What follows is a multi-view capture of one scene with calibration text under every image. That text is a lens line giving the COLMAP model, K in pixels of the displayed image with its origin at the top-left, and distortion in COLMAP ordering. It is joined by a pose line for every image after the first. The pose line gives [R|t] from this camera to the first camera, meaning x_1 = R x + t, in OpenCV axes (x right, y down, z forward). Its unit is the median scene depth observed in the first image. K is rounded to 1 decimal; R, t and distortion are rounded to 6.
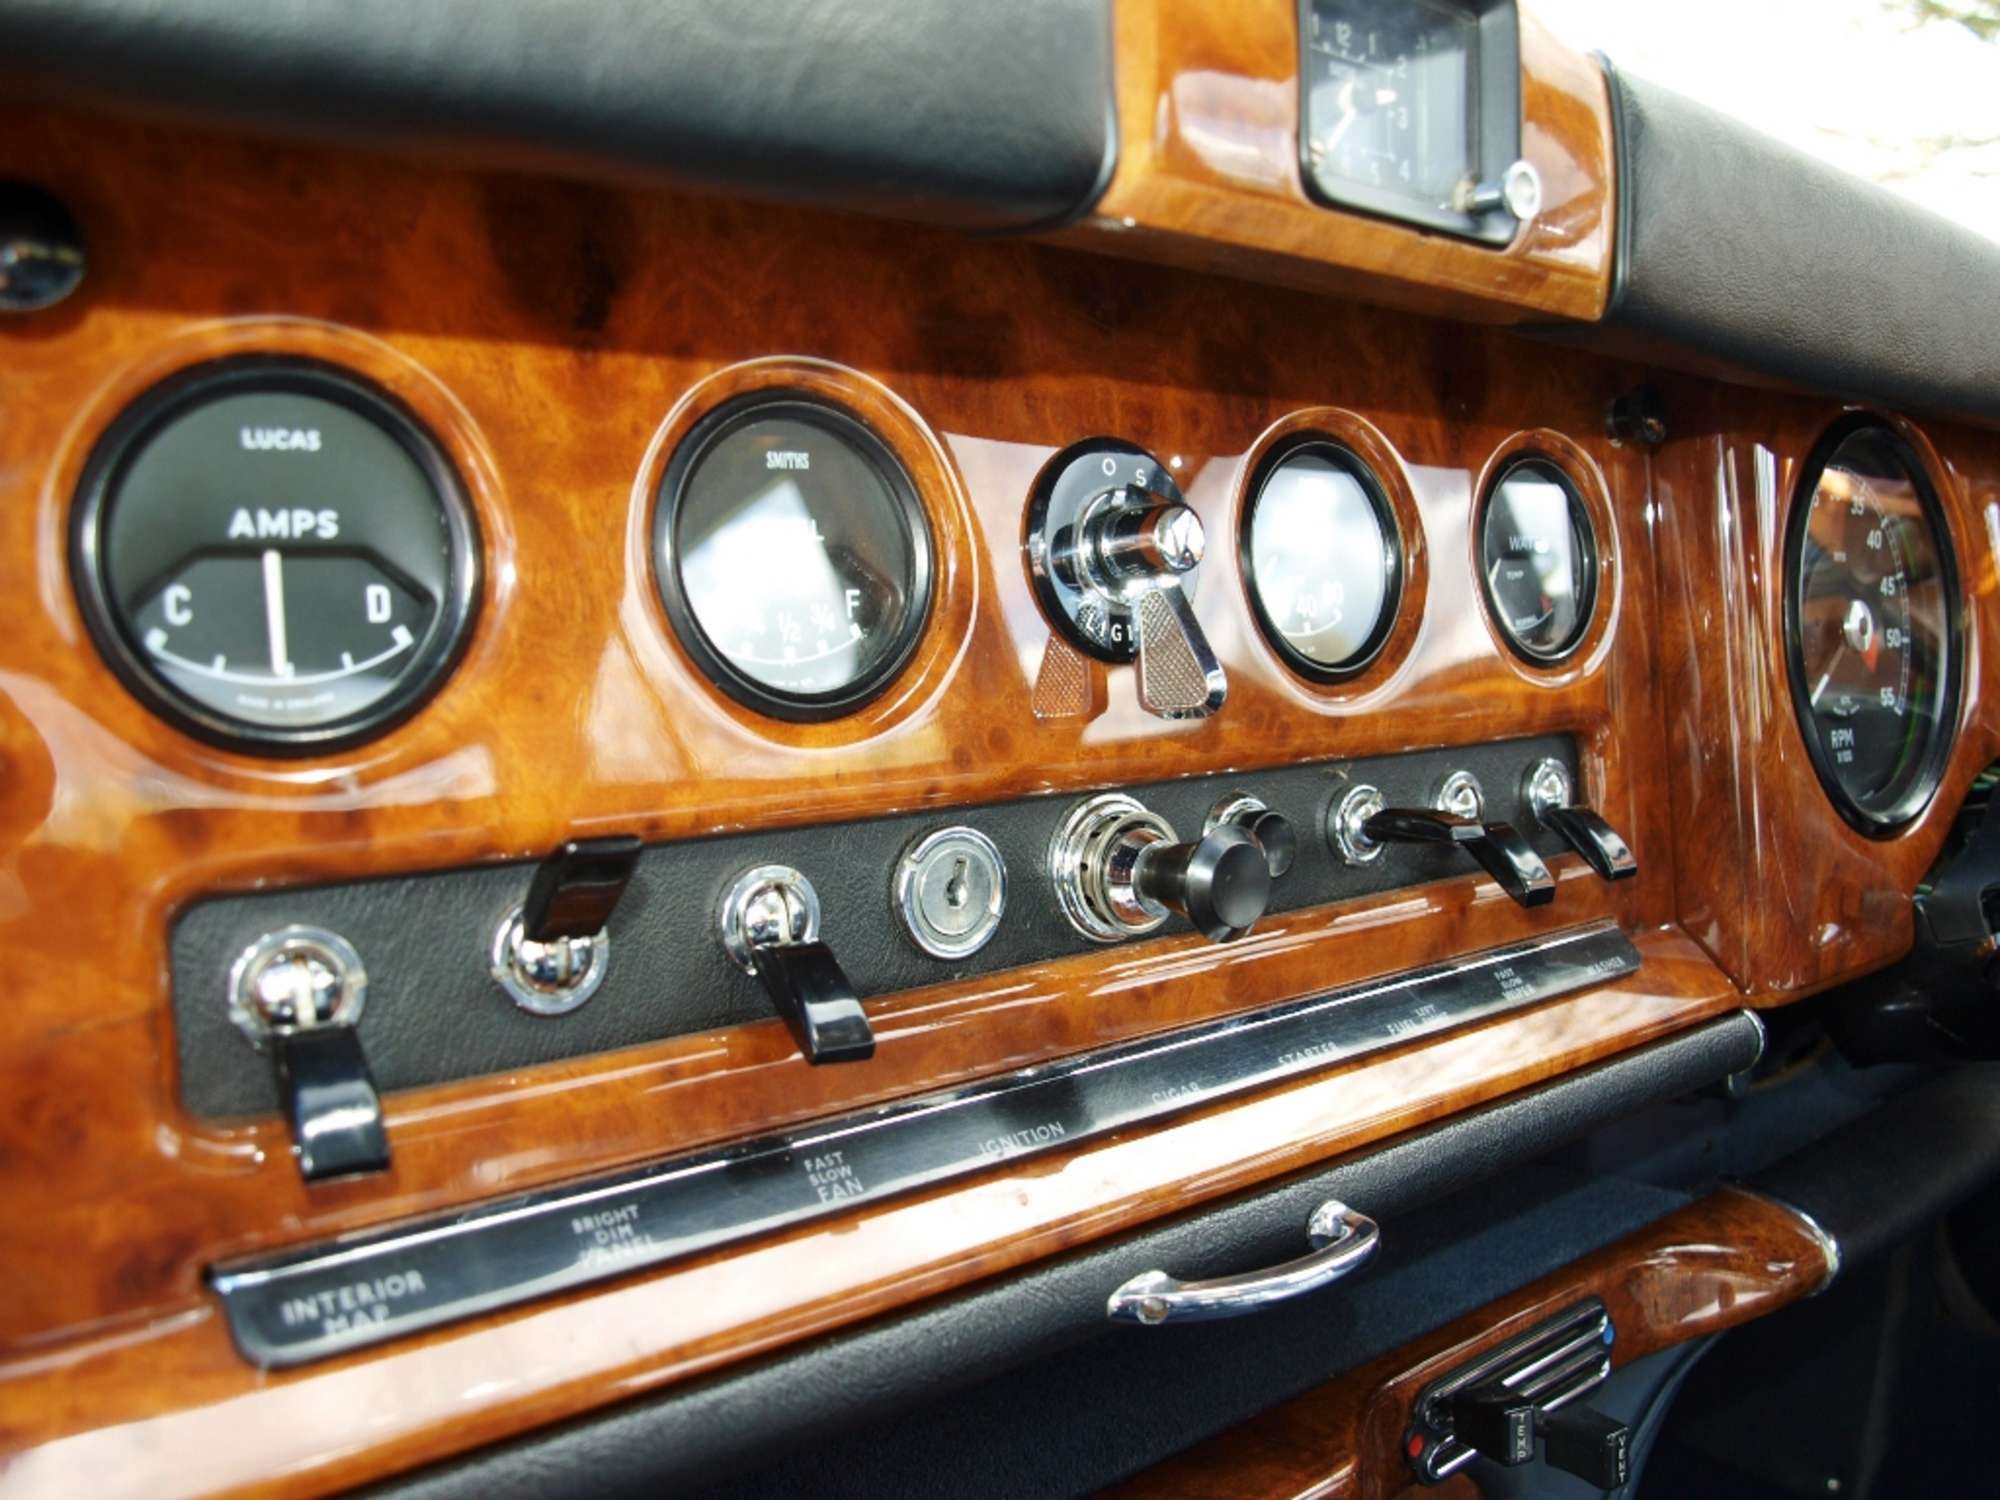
lens RADIAL K [[1458.3, 0, 999.9], [0, 1458.3, 789.6], [0, 0, 1]] dist [-0.089861, 0.001158]
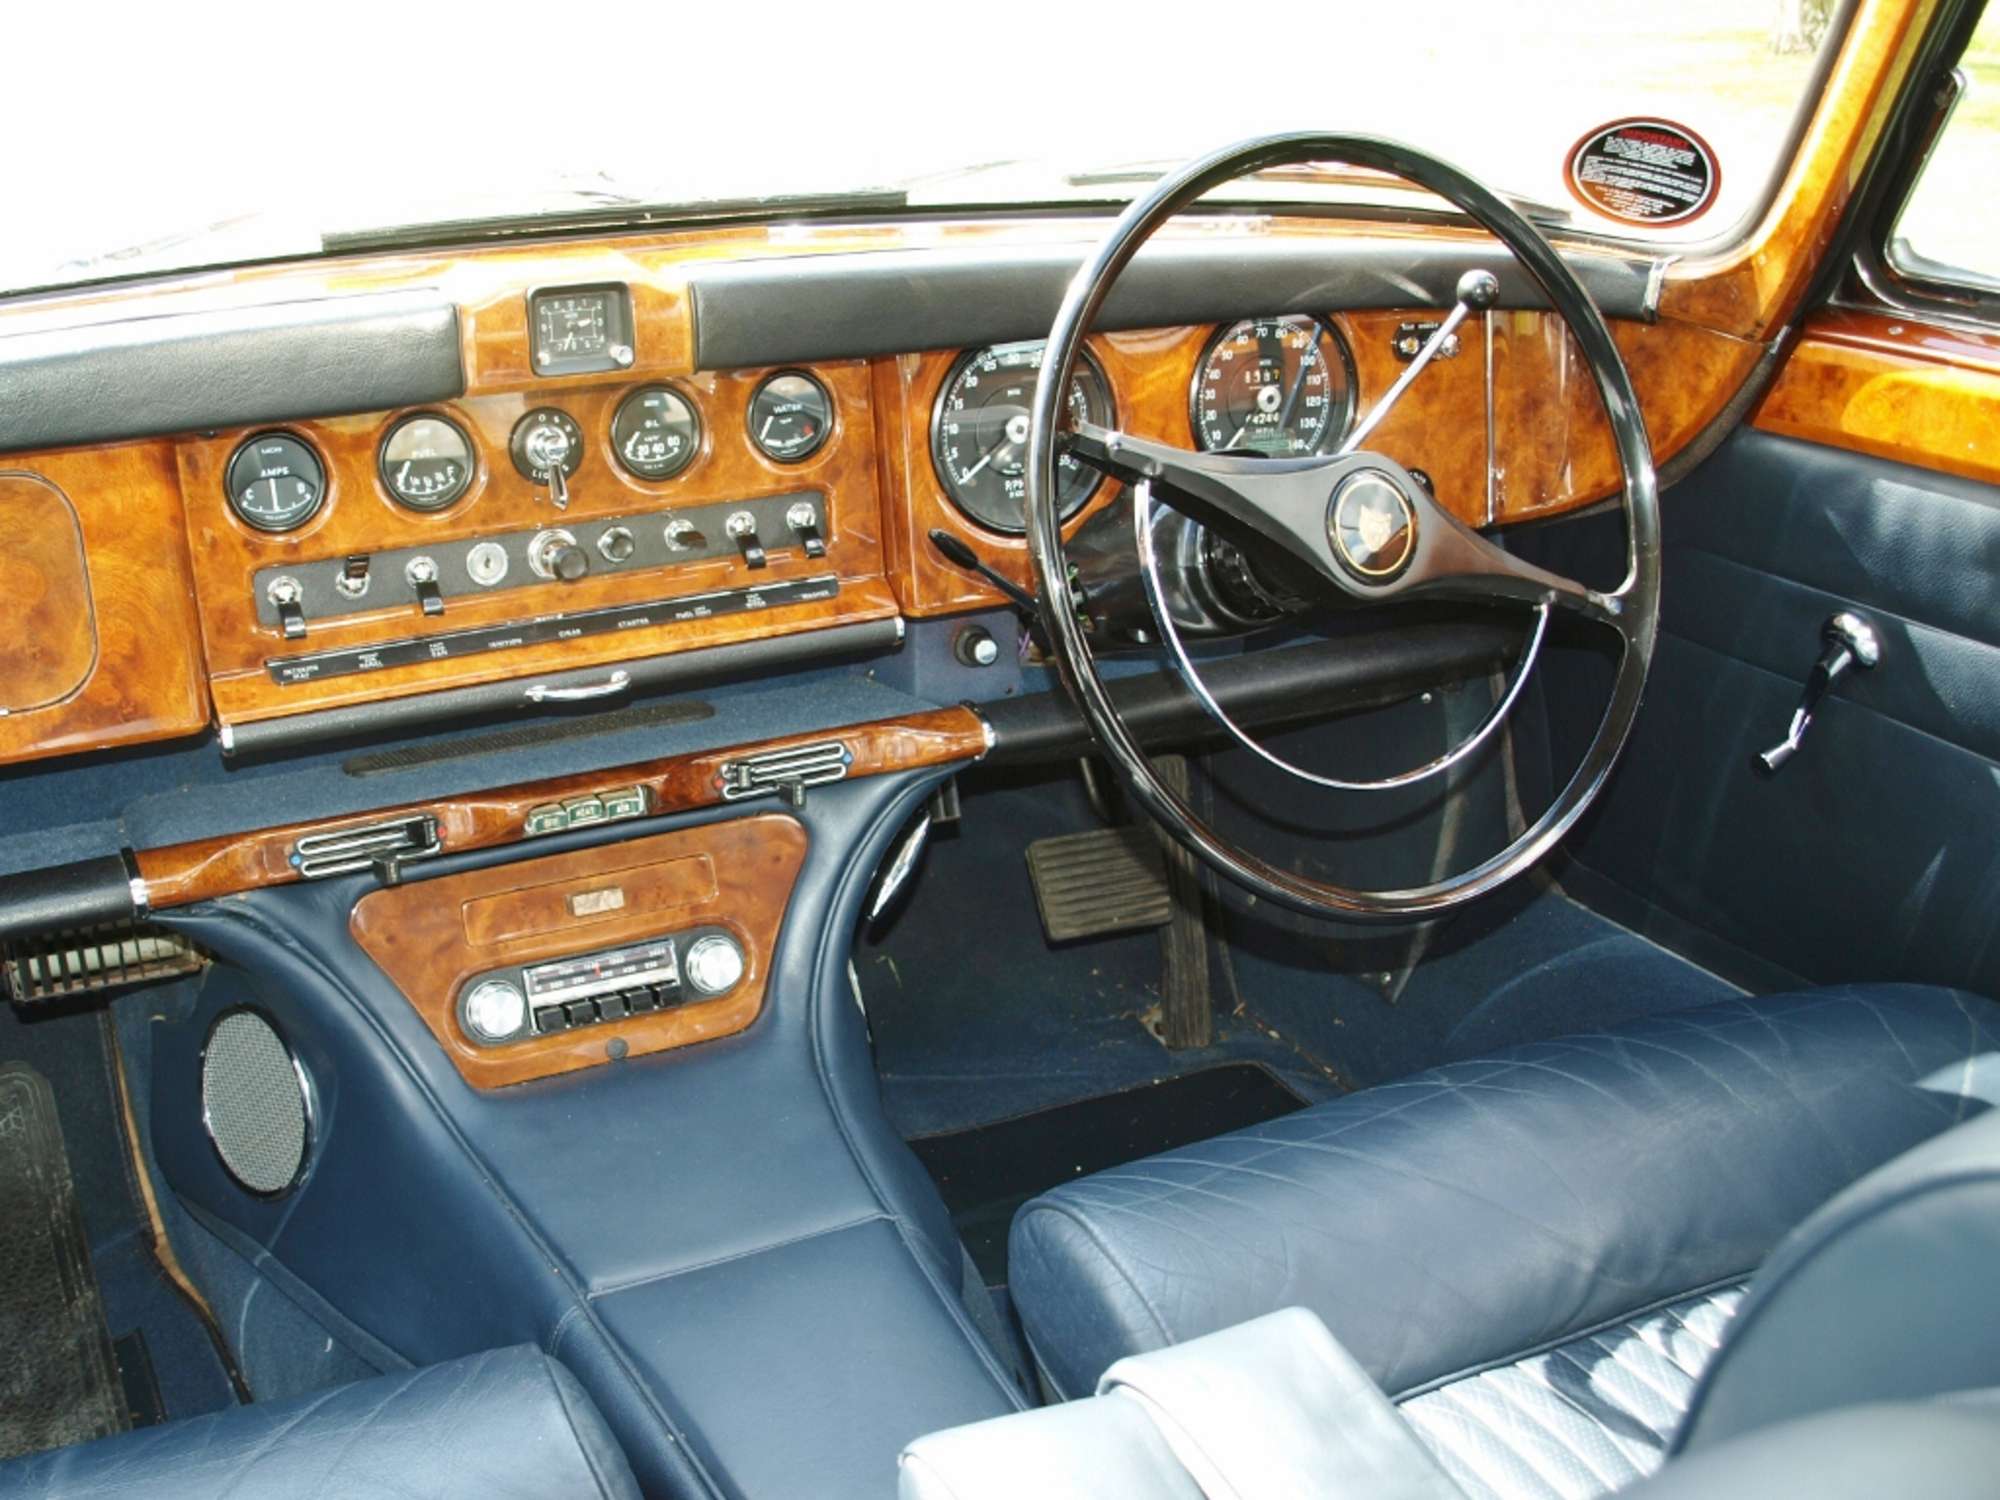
lens RADIAL K [[2041.4, 0, 1000.0], [0, 2041.4, 750.0], [0, 0, 1]] dist [-0.119101, -0.012849]
pose [[0.982818, 0.060769, -0.174286, 2.119824], [-0.017290, 0.970407, 0.240857, -0.701898], [0.183765, -0.233705, 0.954784, -3.500412]]
